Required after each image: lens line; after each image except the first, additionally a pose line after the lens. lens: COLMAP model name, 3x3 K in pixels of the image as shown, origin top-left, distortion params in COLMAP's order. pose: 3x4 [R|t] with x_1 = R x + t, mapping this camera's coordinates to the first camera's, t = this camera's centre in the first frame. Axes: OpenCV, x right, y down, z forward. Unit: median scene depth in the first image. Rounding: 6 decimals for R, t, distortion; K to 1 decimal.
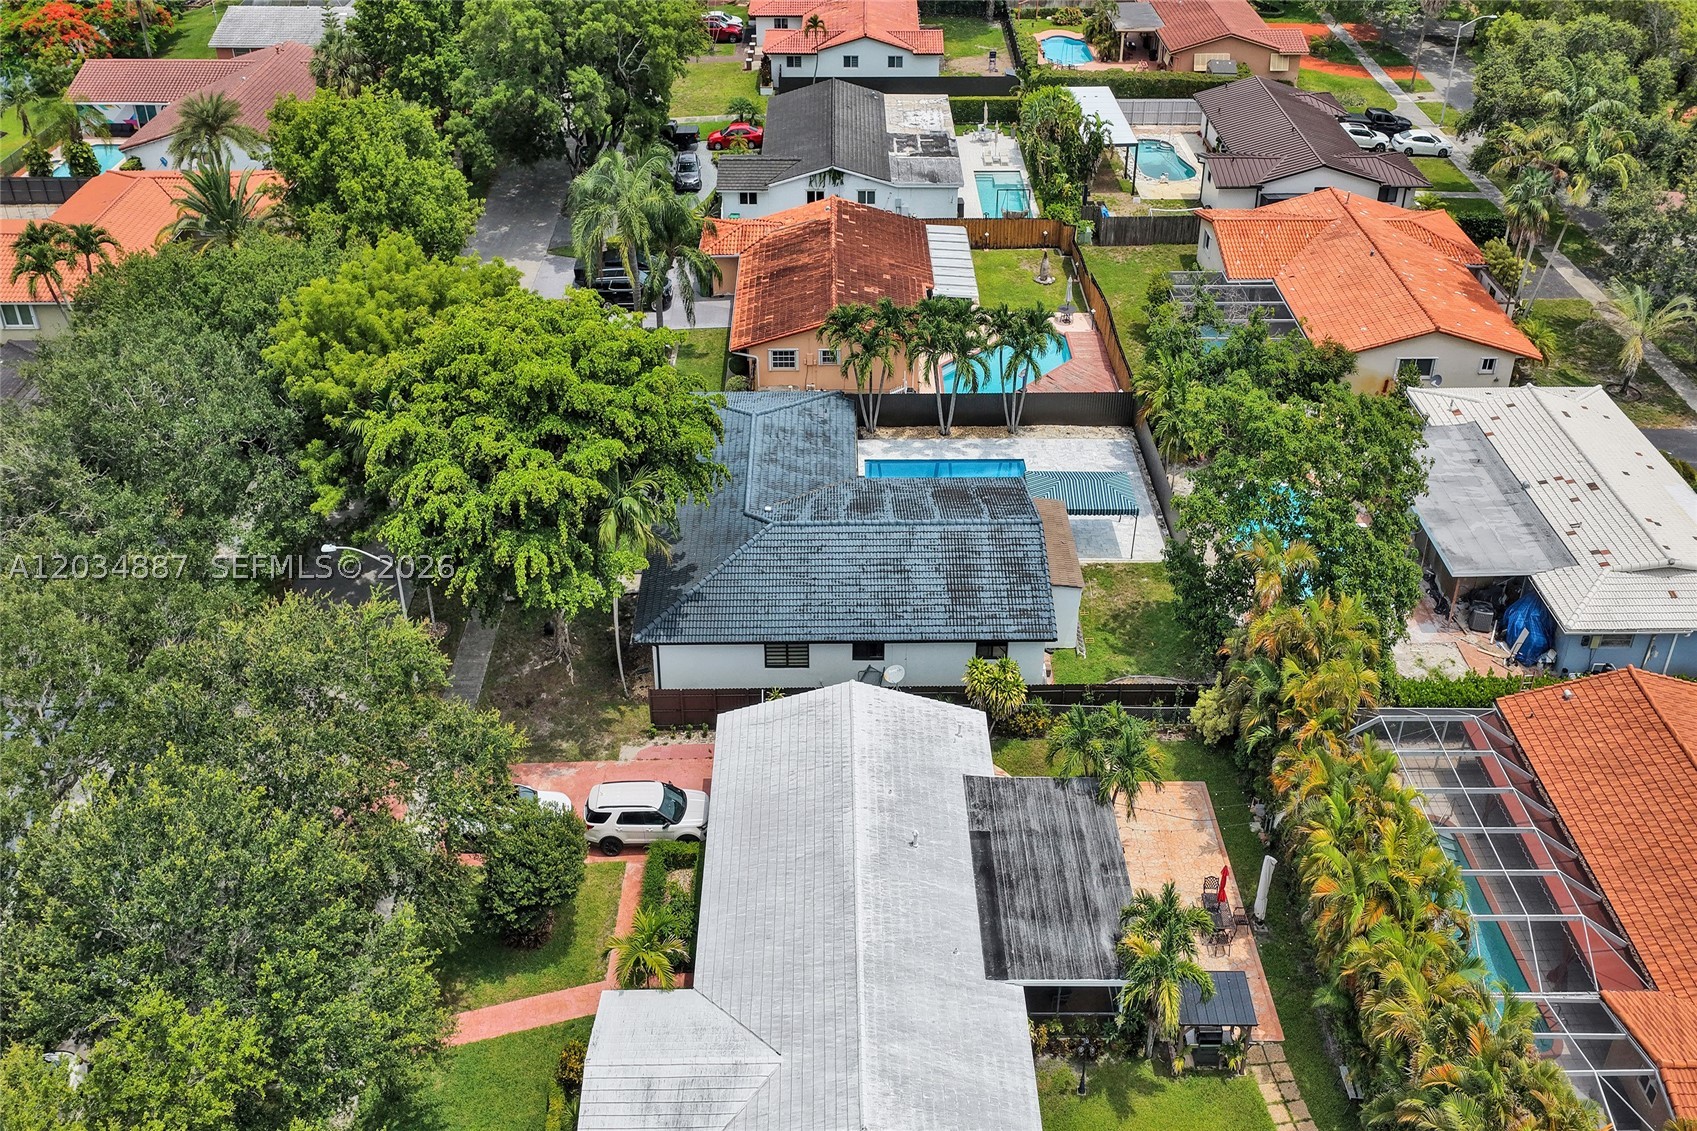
lens RADIAL K [[1368.7, 0, 847.6], [0, 1368.7, 459.5], [0, 0, 1]] dist [-0.003805, 0.018207]
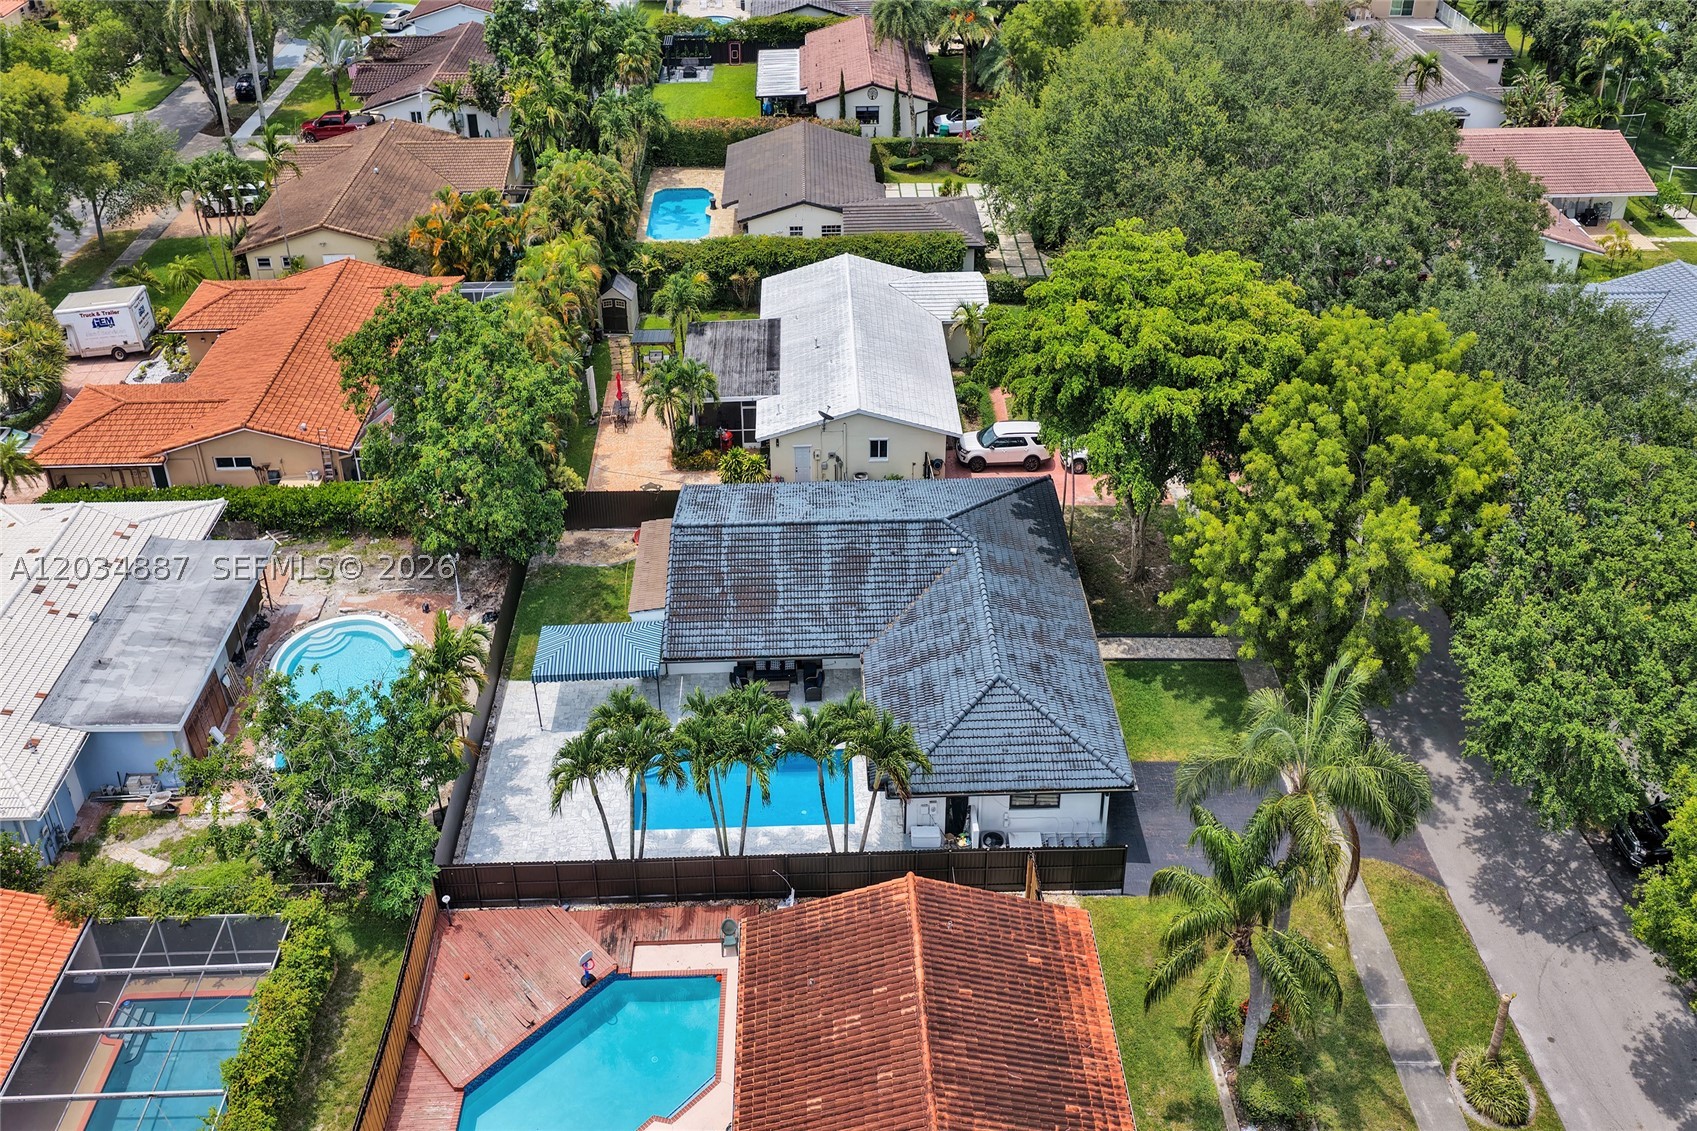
lens RADIAL K [[1355.0, 0, 844.5], [0, 1355.0, 490.8], [0, 0, 1]] dist [-0.008121, 0.035370]
pose [[-0.999777, 0.021041, -0.001584, 0.012283], [0.005836, 0.347872, 0.937524, -0.591516], [0.020277, 0.937306, -0.347917, 0.895515]]
